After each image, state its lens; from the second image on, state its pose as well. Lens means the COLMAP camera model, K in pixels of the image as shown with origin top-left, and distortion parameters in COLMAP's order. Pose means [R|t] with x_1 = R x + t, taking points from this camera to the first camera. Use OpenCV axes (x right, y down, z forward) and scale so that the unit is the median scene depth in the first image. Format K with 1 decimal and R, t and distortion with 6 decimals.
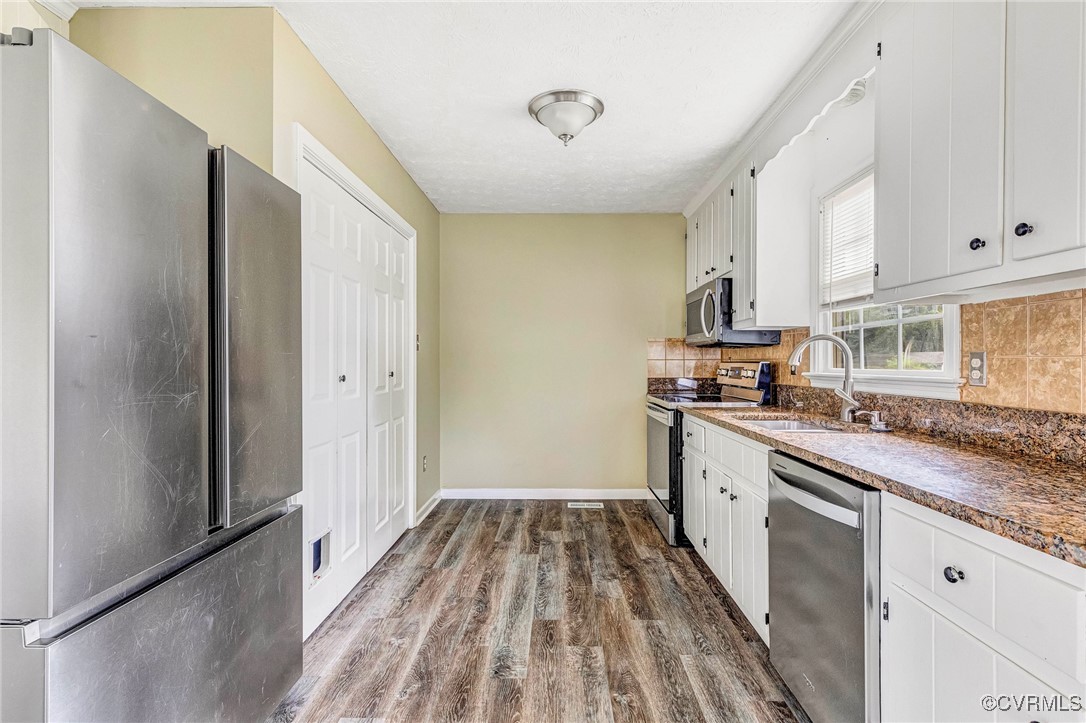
lens RADIAL K [[508.4, 0, 544.3], [0, 508.4, 366.6], [0, 0, 1]] dist [0.008838, -0.000330]
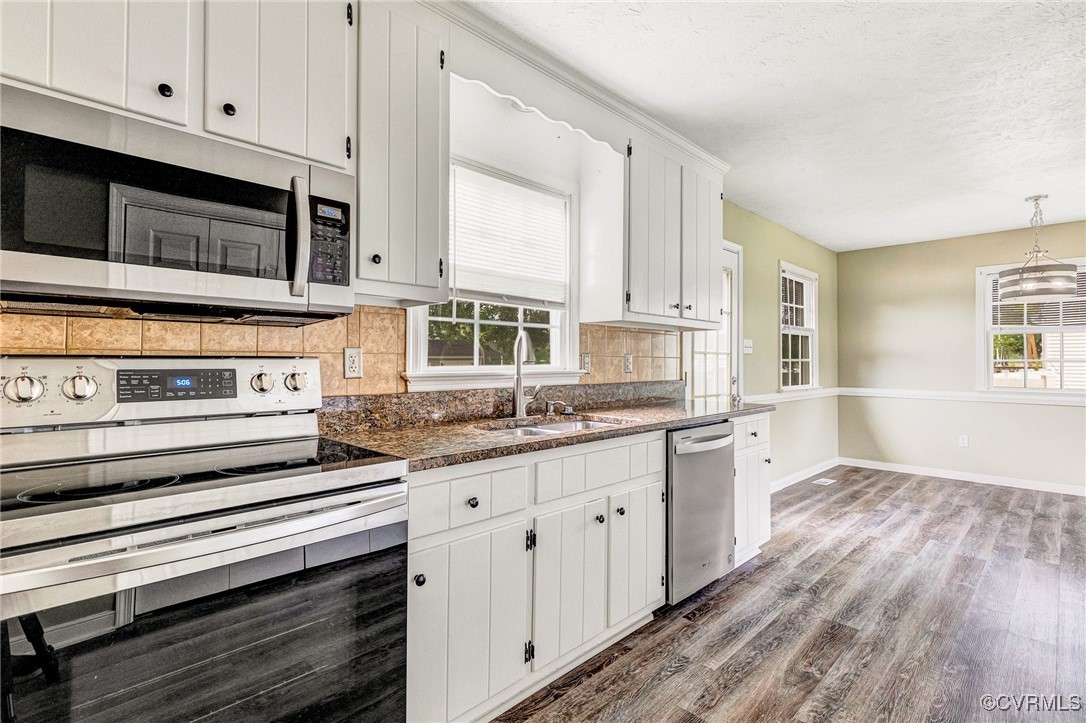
lens RADIAL K [[523.3, 0, 544.7], [0, 523.3, 346.9], [0, 0, 1]] dist [0.009953, 0.000153]
pose [[-0.729074, 0.008538, 0.684382, -0.185836], [-0.003548, 0.999862, -0.016254, -0.018123], [-0.684426, -0.014279, -0.728943, 2.023810]]
